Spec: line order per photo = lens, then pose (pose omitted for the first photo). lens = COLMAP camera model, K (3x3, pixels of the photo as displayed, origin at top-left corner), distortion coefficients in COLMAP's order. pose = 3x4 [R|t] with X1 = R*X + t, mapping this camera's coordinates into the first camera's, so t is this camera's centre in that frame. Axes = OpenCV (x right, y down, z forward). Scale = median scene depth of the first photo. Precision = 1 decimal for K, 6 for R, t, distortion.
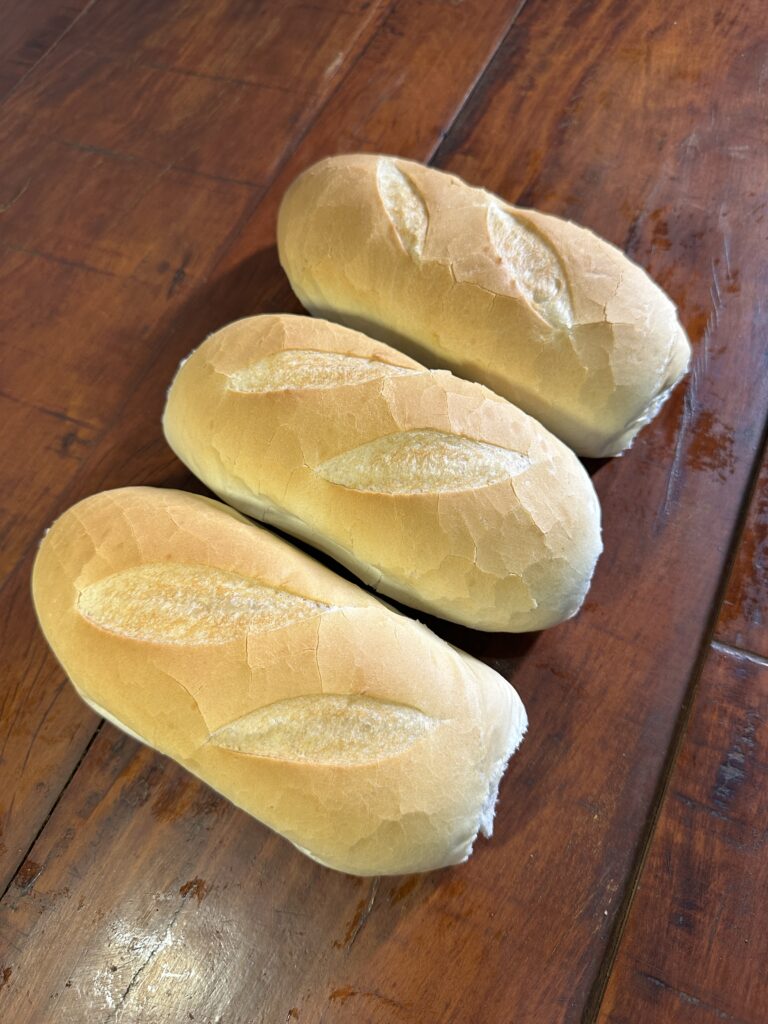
lens RADIAL K [[747.8, 0, 384.0], [0, 747.8, 512.0], [0, 0, 1]] dist [-0.033517, 0.009563]
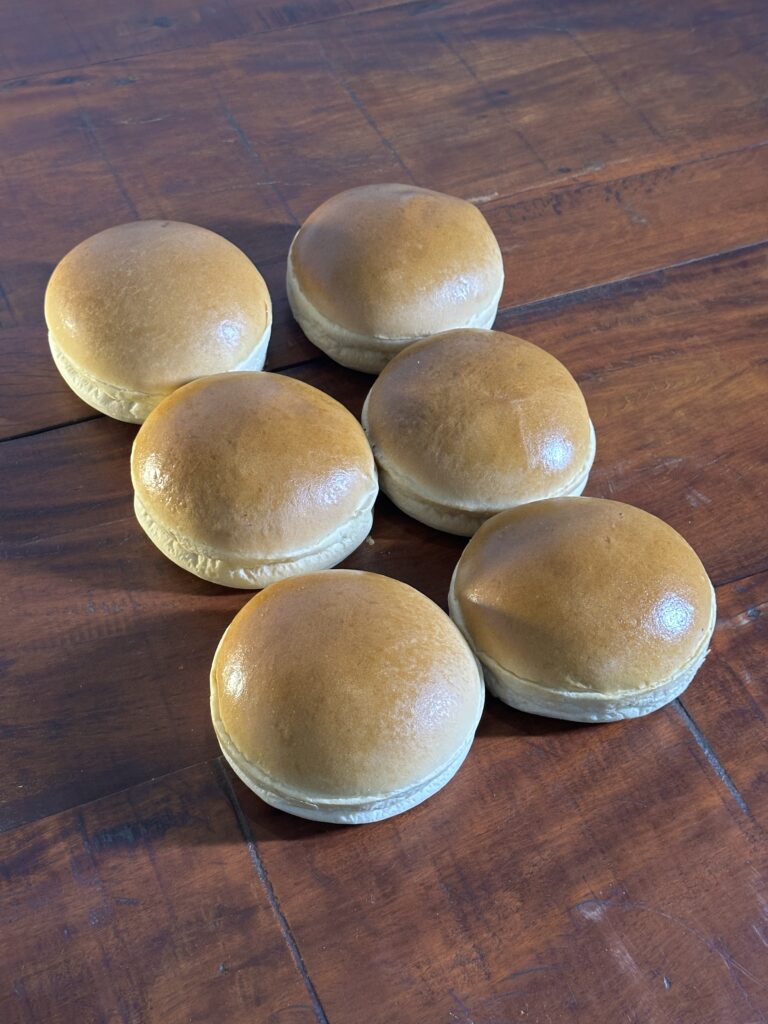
lens RADIAL K [[1459.2, 0, 384.0], [0, 1459.2, 512.0], [0, 0, 1]] dist [0.195087, -0.453580]
pose [[0.736672, 0.601865, -0.308339, 0.693247], [-0.657589, 0.743922, -0.118984, 0.000366], [0.157768, 0.290413, 0.943806, -0.712912]]
